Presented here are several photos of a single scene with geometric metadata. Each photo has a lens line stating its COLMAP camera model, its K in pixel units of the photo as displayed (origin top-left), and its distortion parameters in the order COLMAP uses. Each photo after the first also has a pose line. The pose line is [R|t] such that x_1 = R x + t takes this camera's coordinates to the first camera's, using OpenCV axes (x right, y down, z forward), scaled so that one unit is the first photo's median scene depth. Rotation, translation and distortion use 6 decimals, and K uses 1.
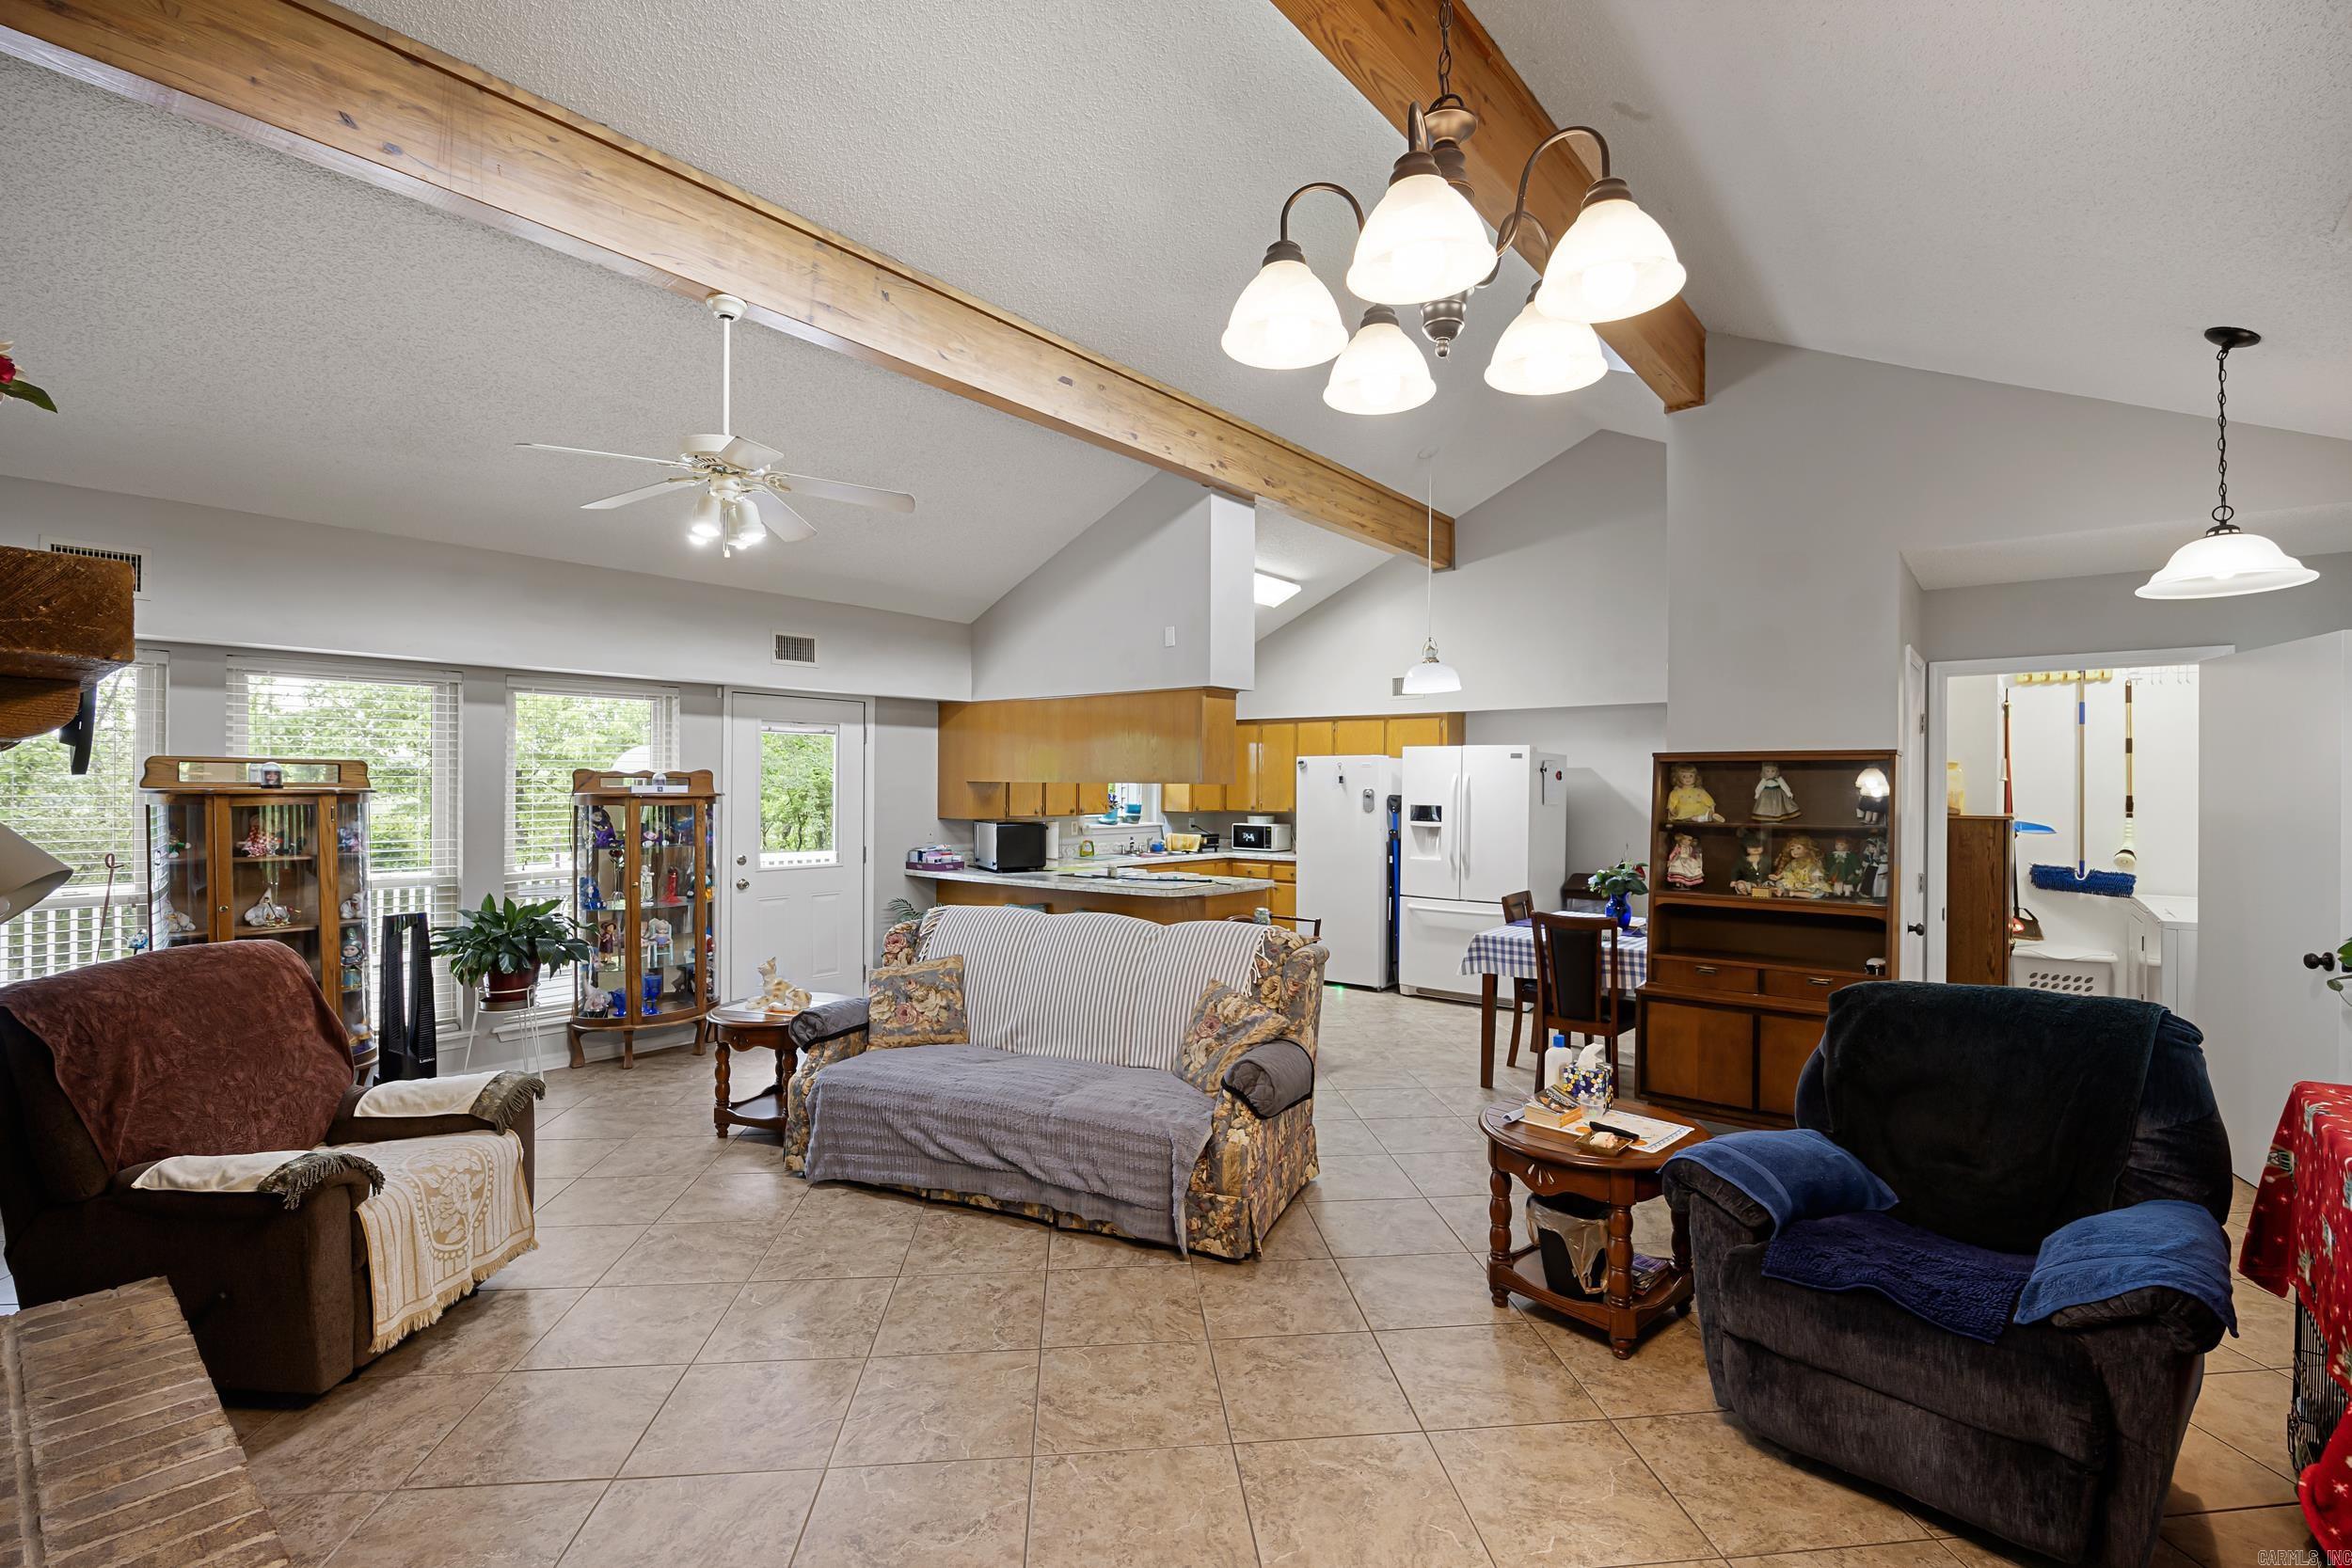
lens RADIAL K [[1066.6, 0, 1193.1], [0, 1066.6, 783.3], [0, 0, 1]] dist [-0.021236, 0.002310]
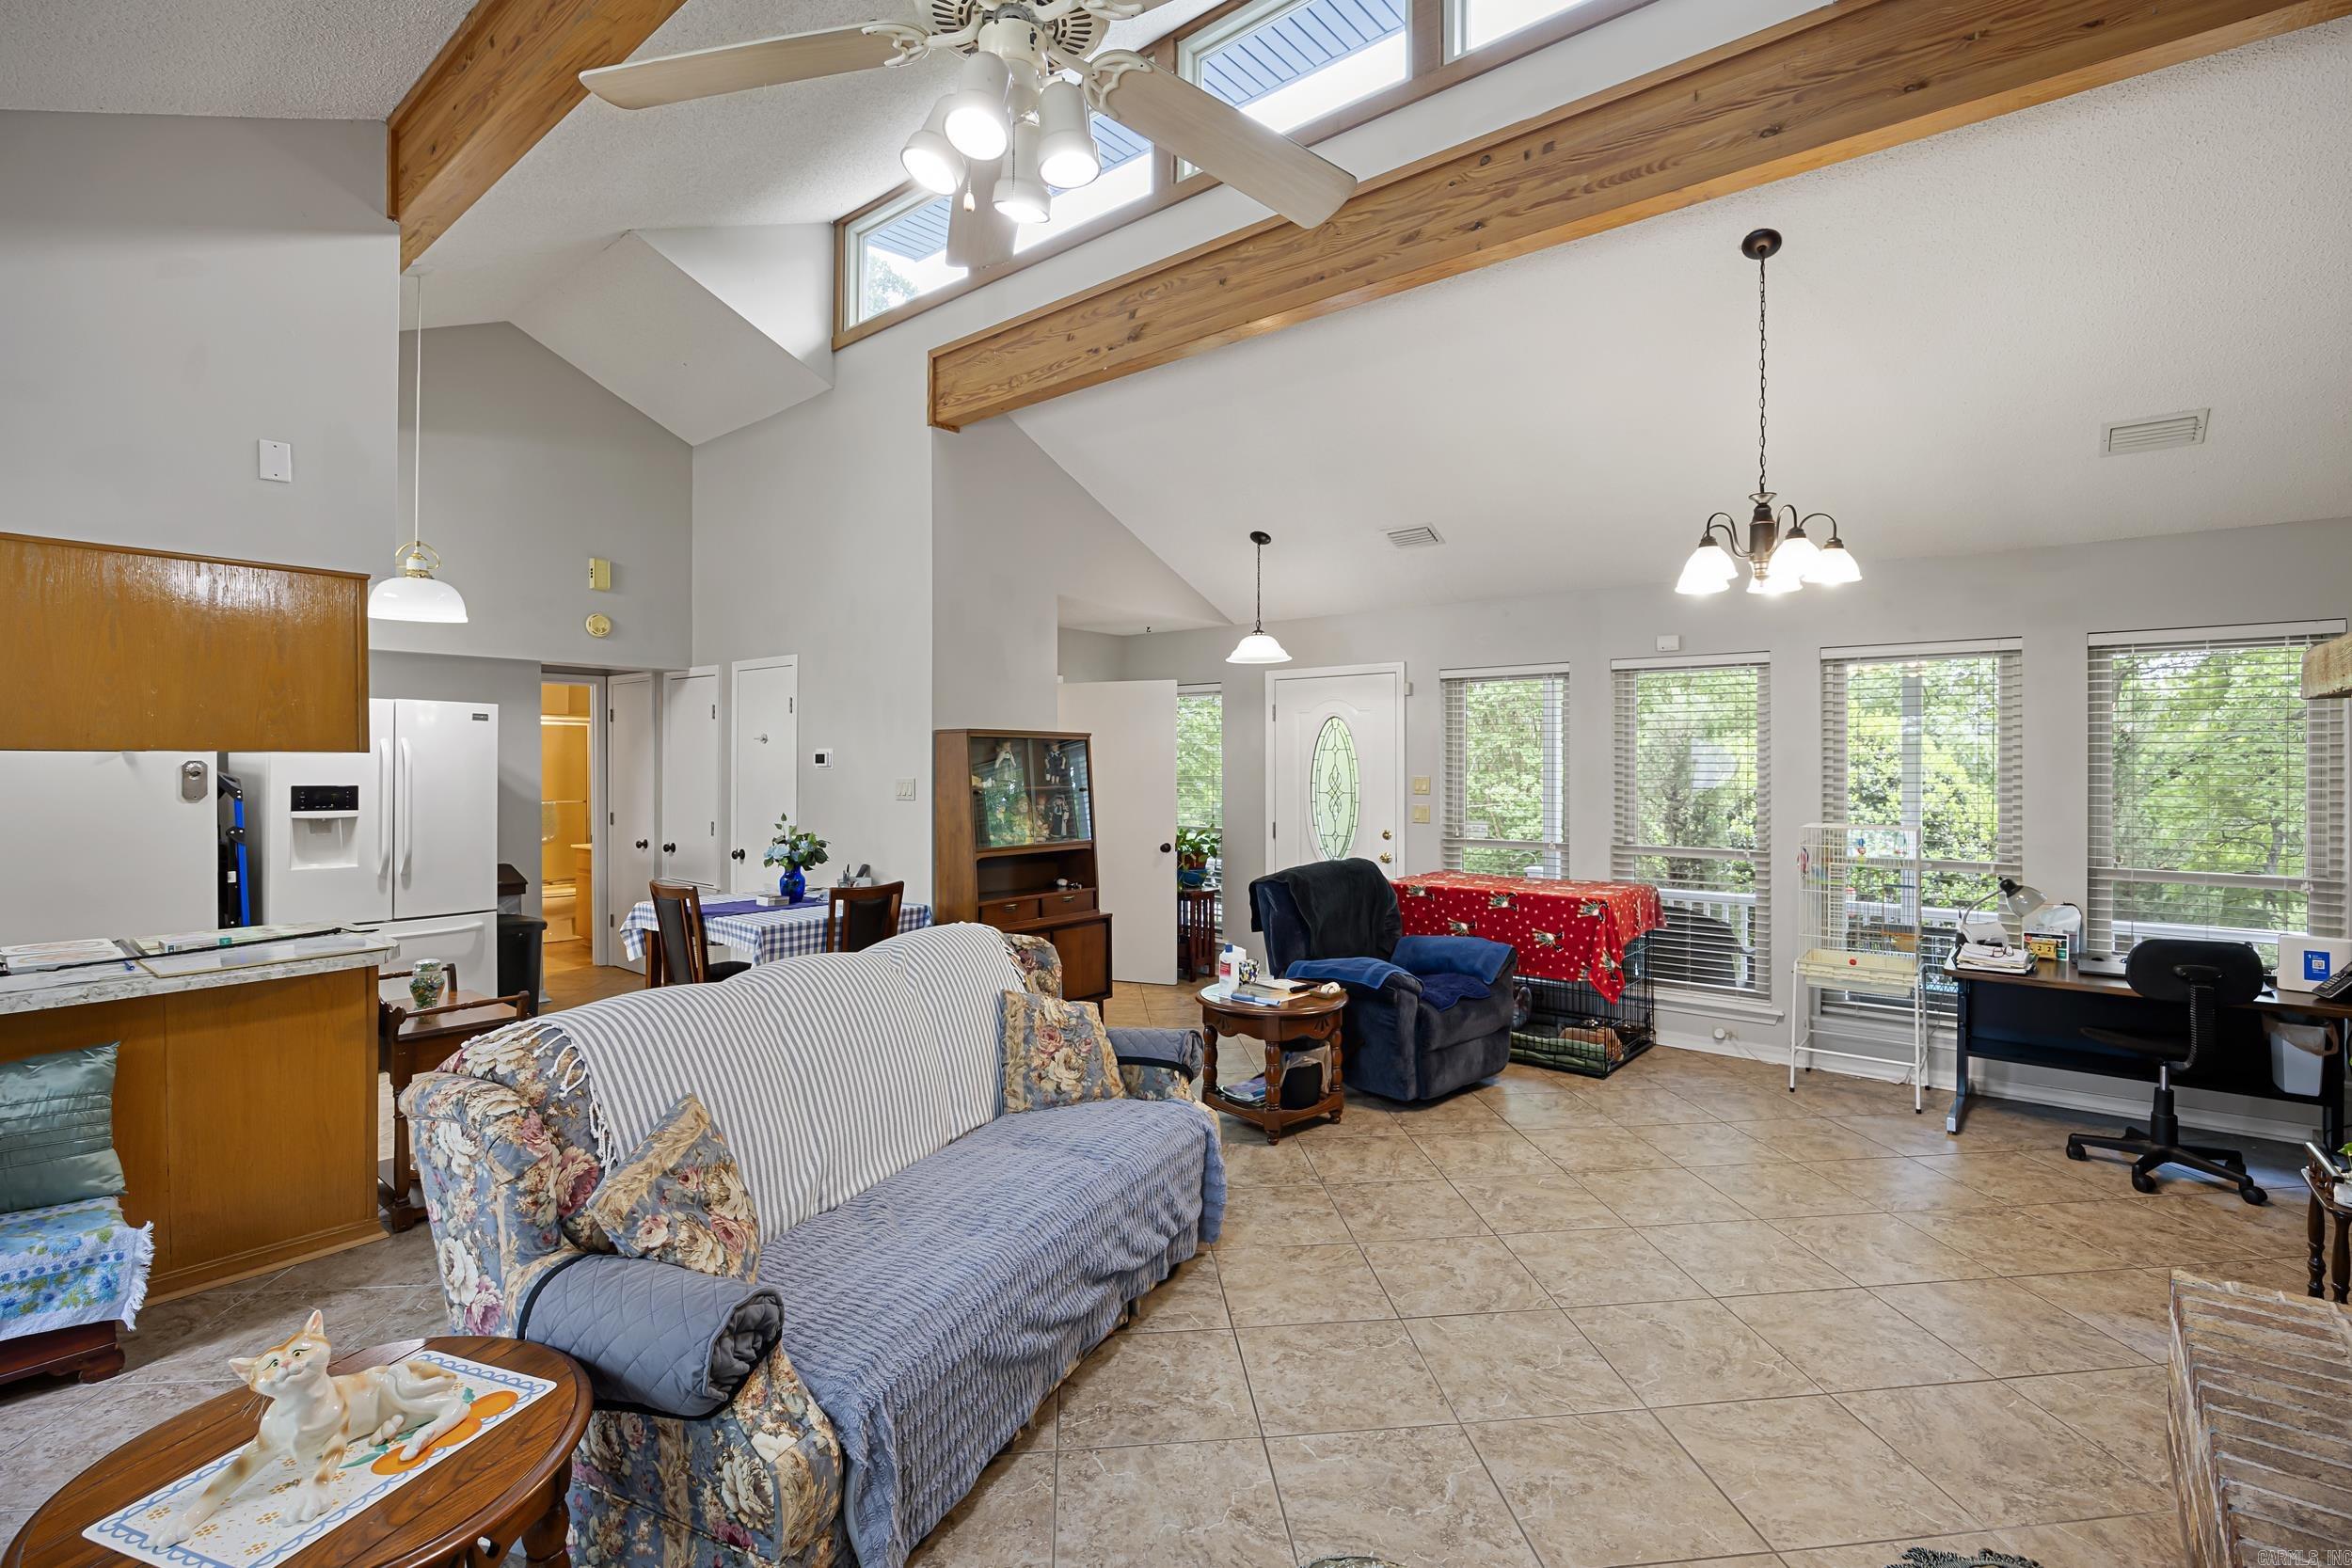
lens RADIAL K [[1066.6, 0, 1184.2], [0, 1066.6, 774.7], [0, 0, 1]] dist [-0.021236, 0.002310]
pose [[-0.013534, -0.021916, 0.999668, -0.688807], [-0.004744, 0.999750, 0.021854, -0.005883], [-0.999897, -0.004447, -0.013634, 0.735562]]
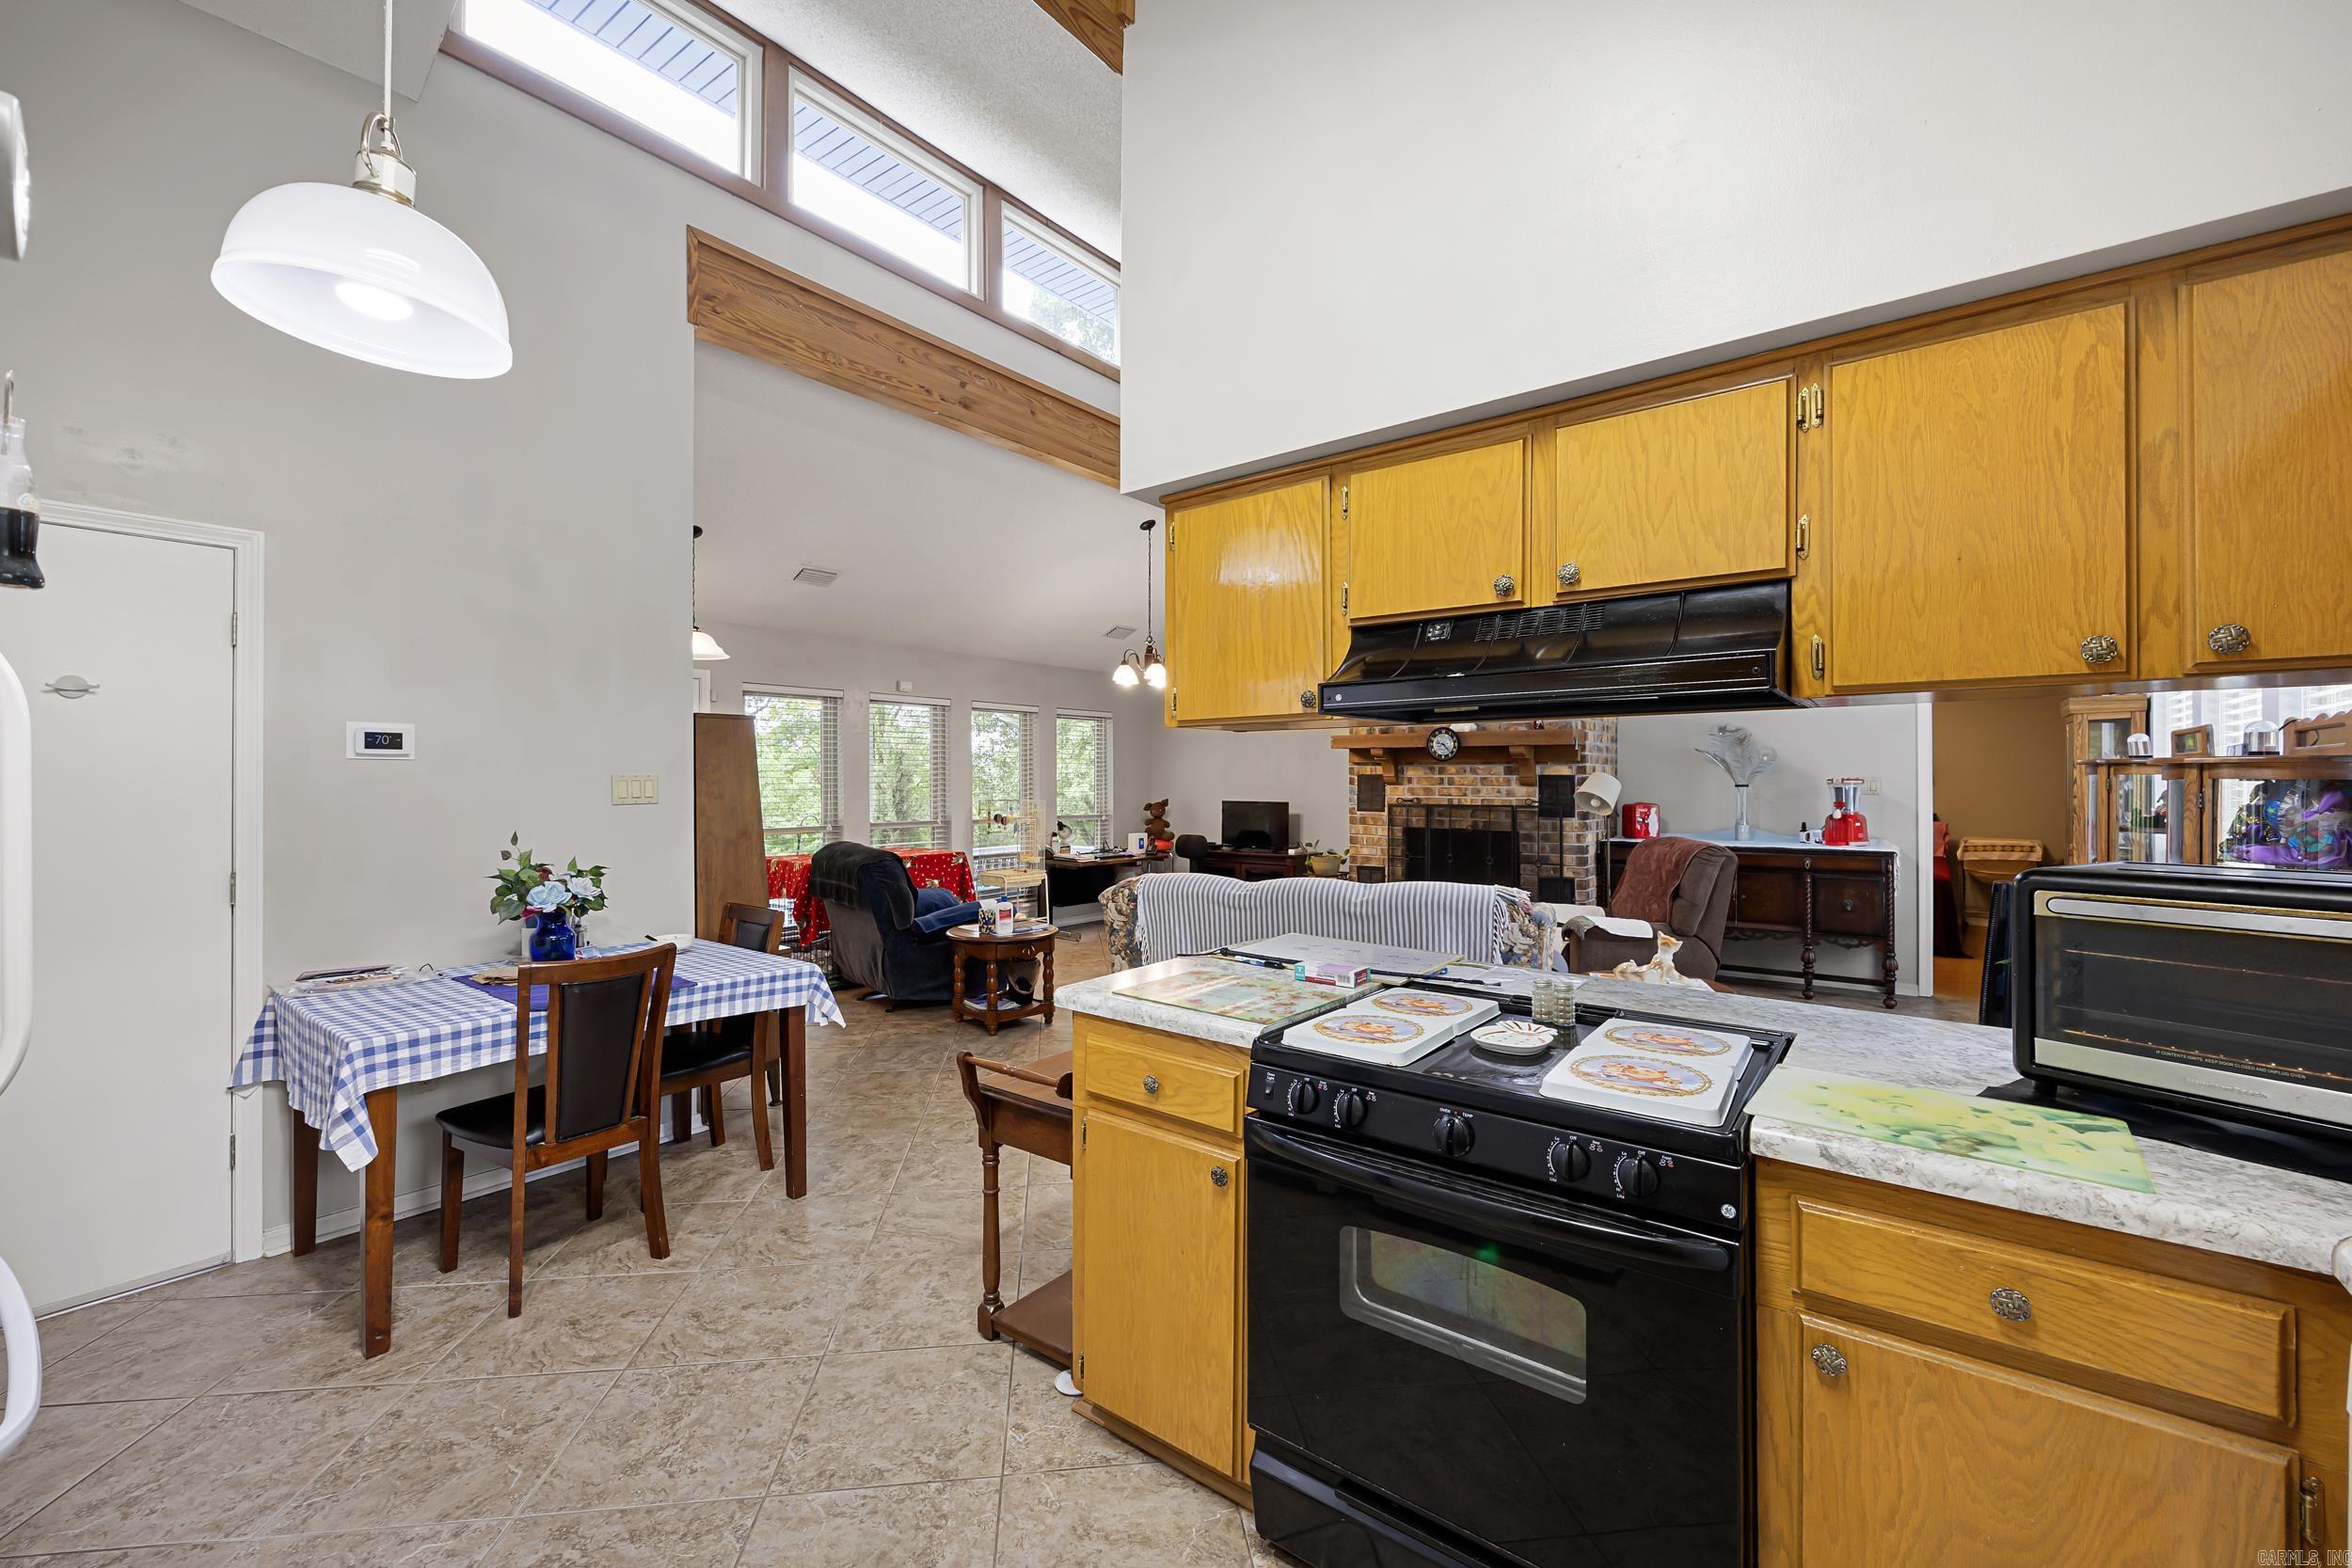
lens RADIAL K [[930.3, 0, 1175.7], [0, 930.3, 784.3], [0, 0, 1]] dist [-0.006228, 0.000503]
pose [[-0.999712, -0.005015, -0.023466, 0.067881], [-0.005017, 0.999987, 0.000028, 0.031638], [0.023465, 0.000146, -0.999725, 1.779278]]
